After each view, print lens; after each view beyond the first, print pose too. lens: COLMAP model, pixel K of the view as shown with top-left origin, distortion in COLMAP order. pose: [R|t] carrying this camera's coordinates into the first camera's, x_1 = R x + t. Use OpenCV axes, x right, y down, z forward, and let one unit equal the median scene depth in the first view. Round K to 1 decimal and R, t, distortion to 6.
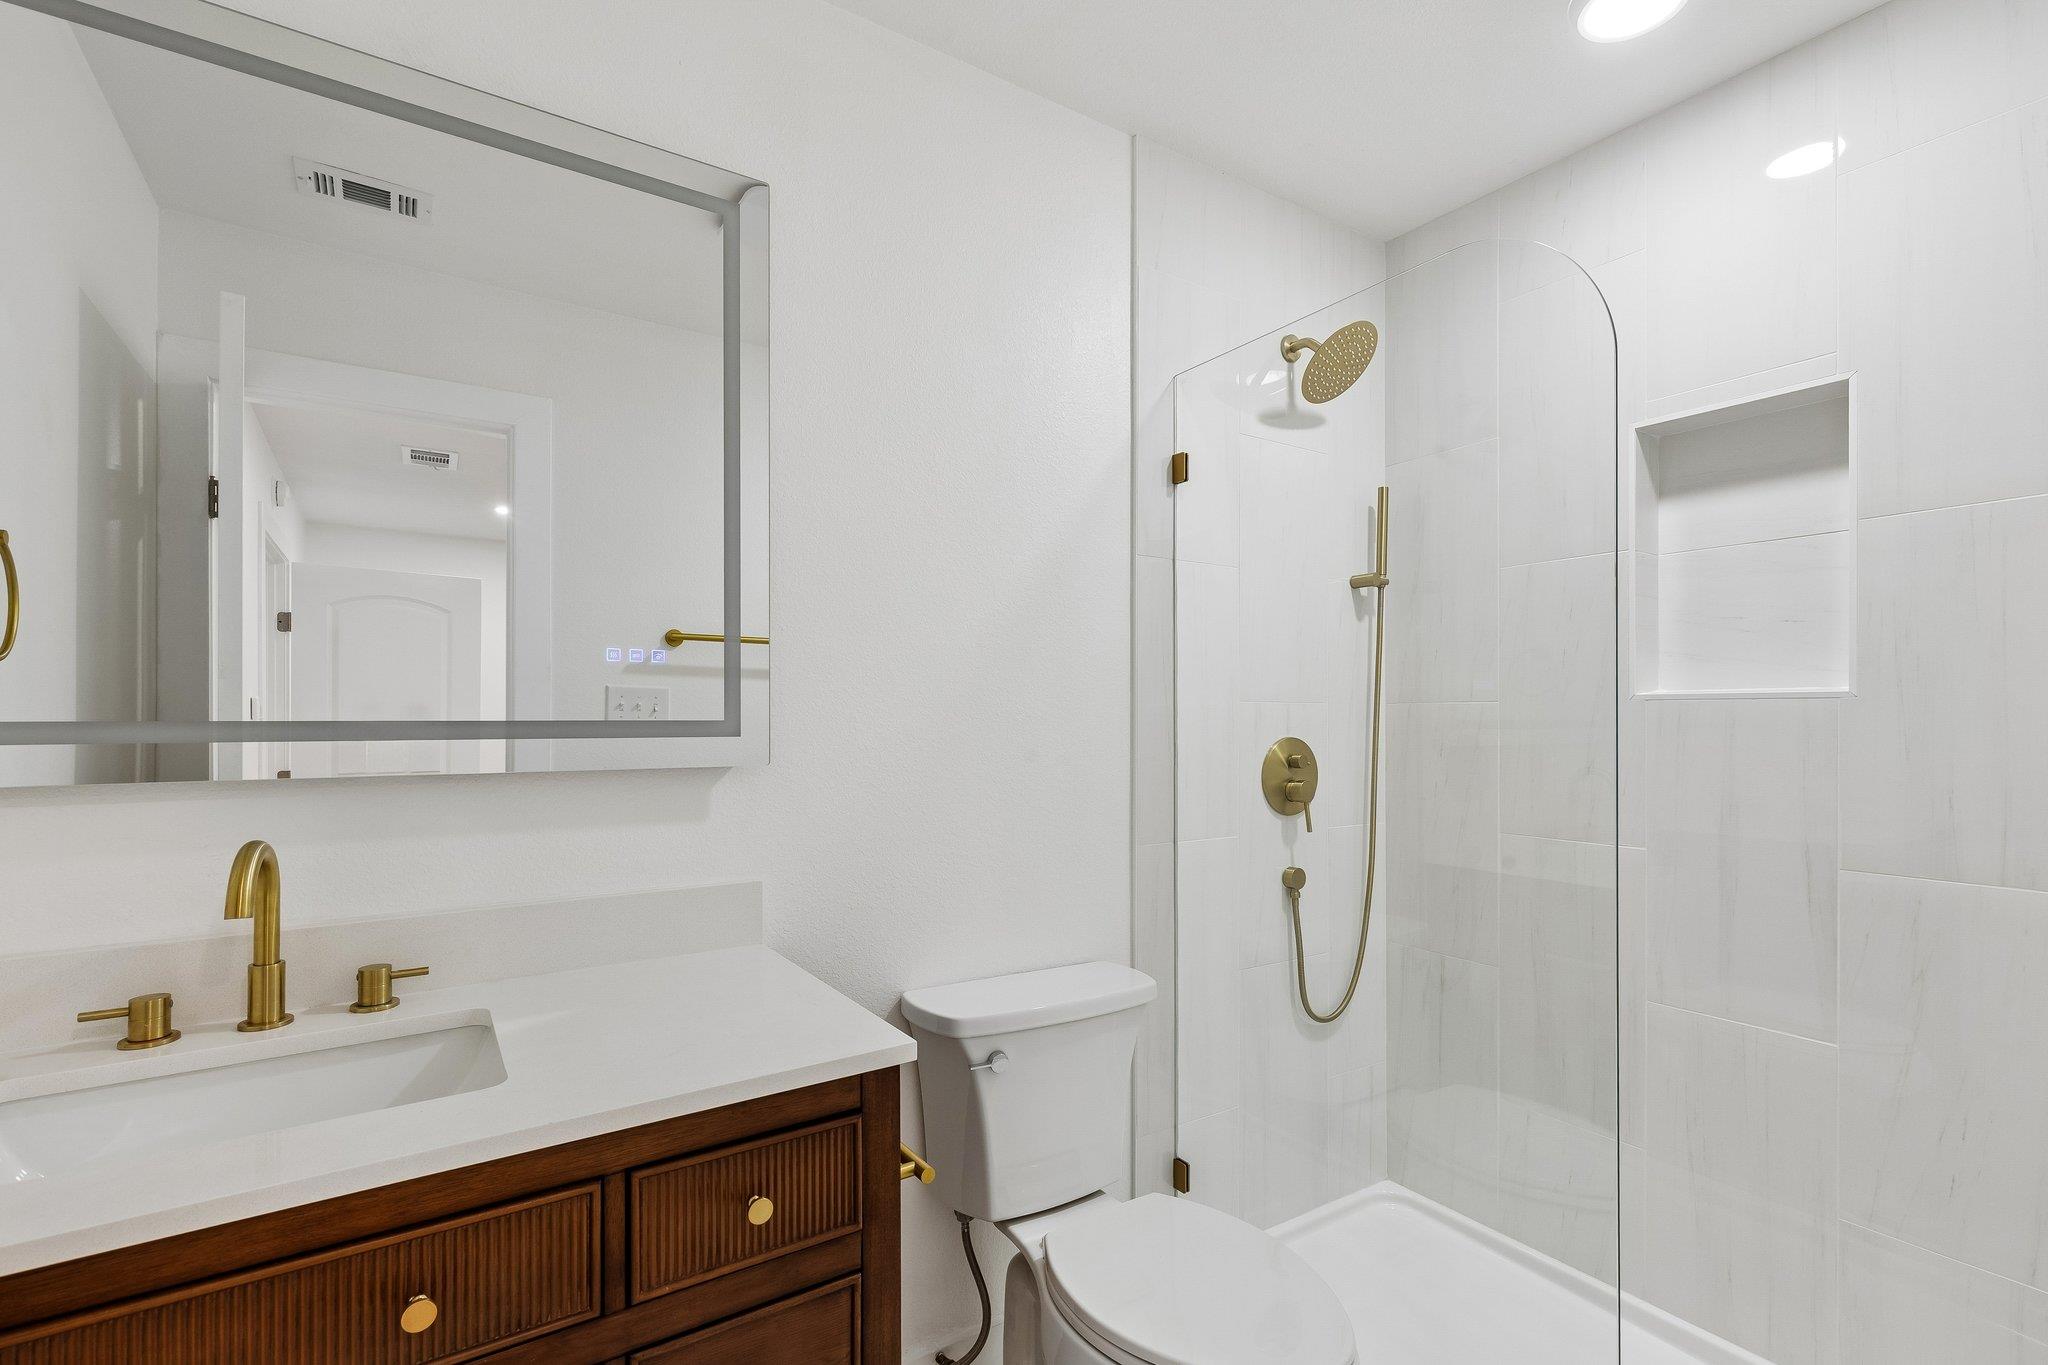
lens RADIAL K [[923.7, 0, 1042.9], [0, 923.7, 722.5], [0, 0, 1]] dist [0.010618, -0.003411]
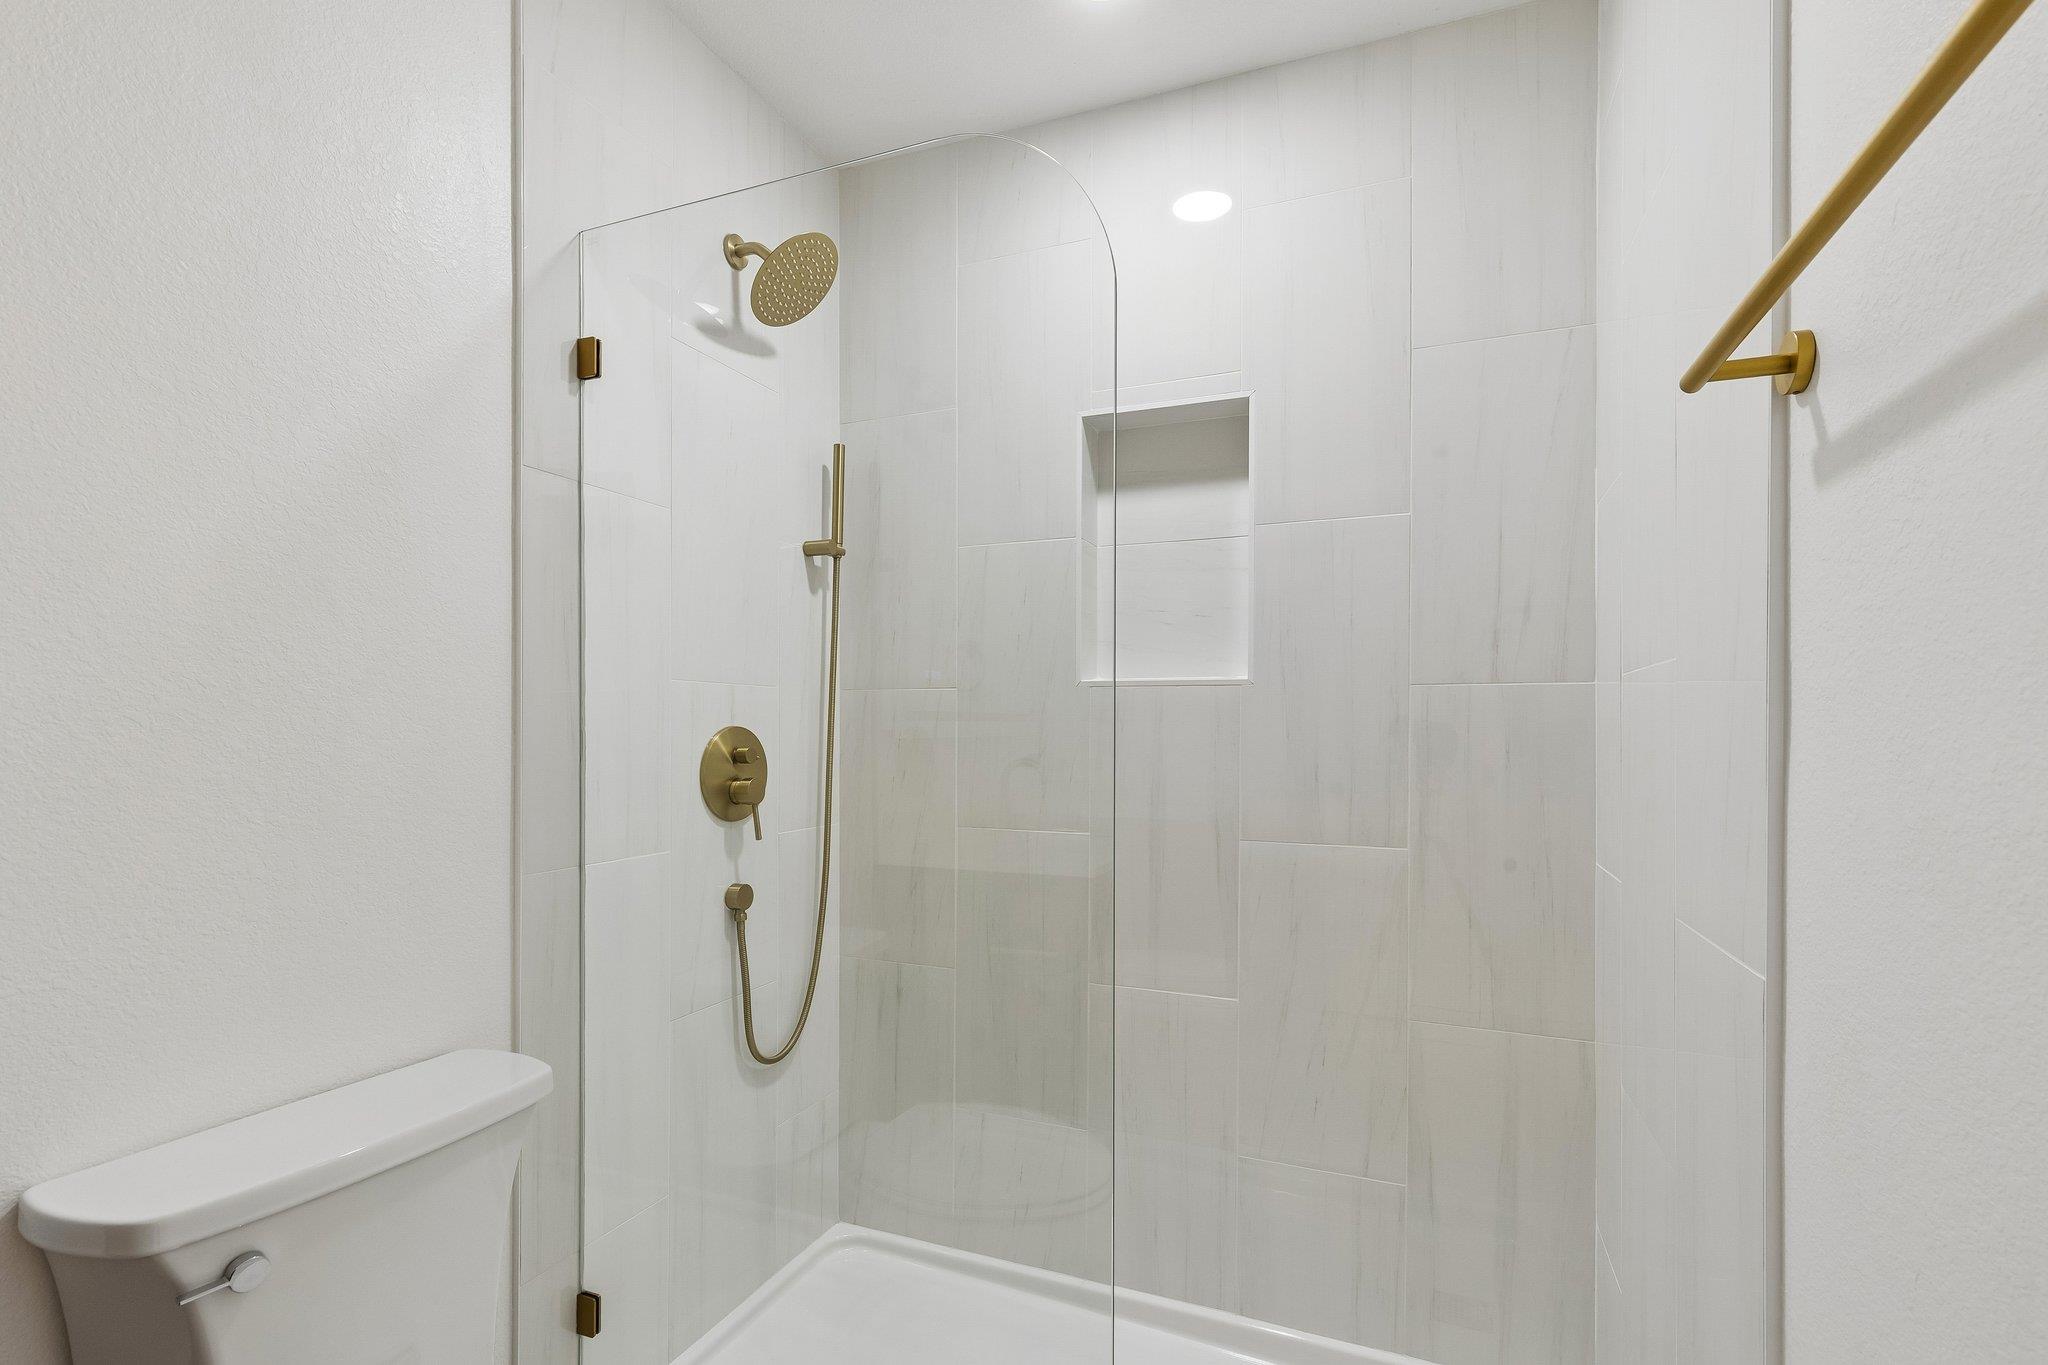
lens RADIAL K [[923.7, 0, 1026.6], [0, 923.7, 726.4], [0, 0, 1]] dist [0.010618, -0.003411]
pose [[0.827821, 0.001302, 0.560991, 0.021816], [0.001302, 0.999990, -0.004242, 0.021046], [-0.560991, 0.004242, 0.827811, 0.182171]]
